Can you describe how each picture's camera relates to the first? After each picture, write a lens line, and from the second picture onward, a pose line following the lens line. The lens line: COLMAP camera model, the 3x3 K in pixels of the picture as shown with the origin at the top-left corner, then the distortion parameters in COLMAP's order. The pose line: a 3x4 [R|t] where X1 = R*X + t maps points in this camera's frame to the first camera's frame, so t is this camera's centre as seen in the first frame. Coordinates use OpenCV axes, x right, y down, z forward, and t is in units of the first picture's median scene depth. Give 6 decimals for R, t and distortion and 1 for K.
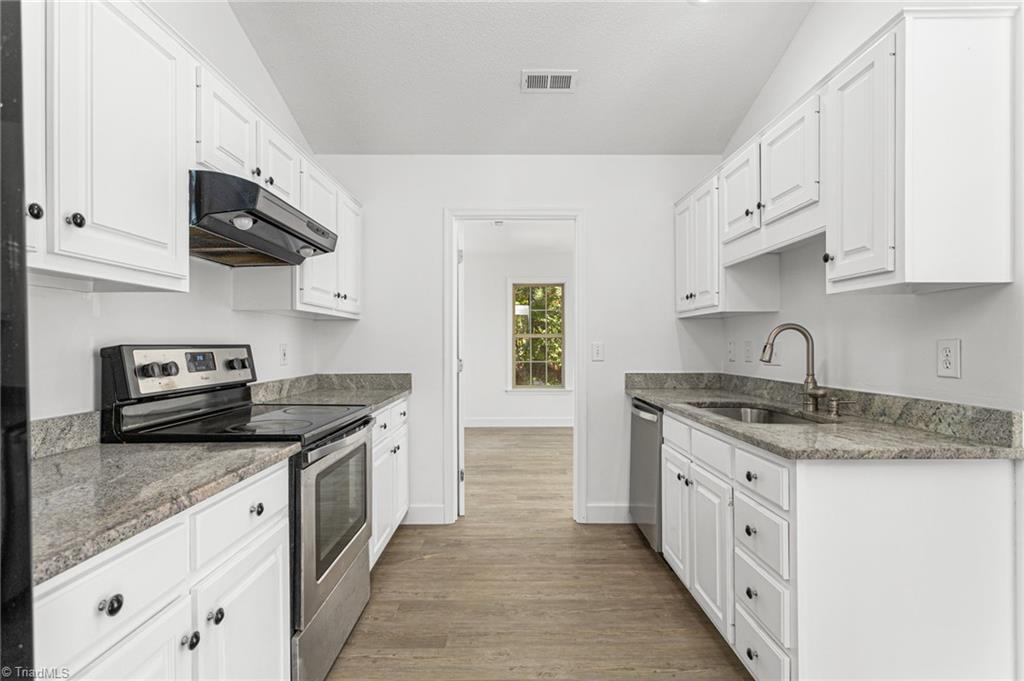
lens RADIAL K [[486.4, 0, 504.6], [0, 486.4, 343.3], [0, 0, 1]] dist [0.001732, 0.001601]
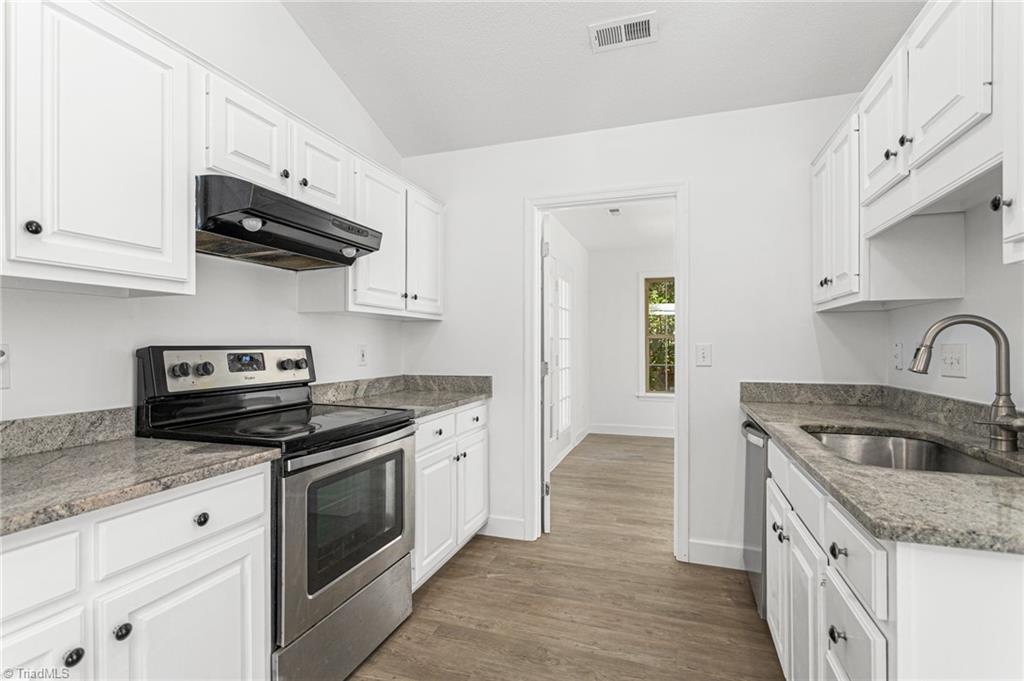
lens RADIAL K [[486.4, 0, 503.8], [0, 486.4, 343.8], [0, 0, 1]] dist [0.001732, 0.001601]
pose [[0.944480, 0.000205, -0.328570, 0.208856], [-0.000503, 1.000000, -0.000821, -0.000891], [0.328570, 0.000940, 0.944479, 0.168298]]
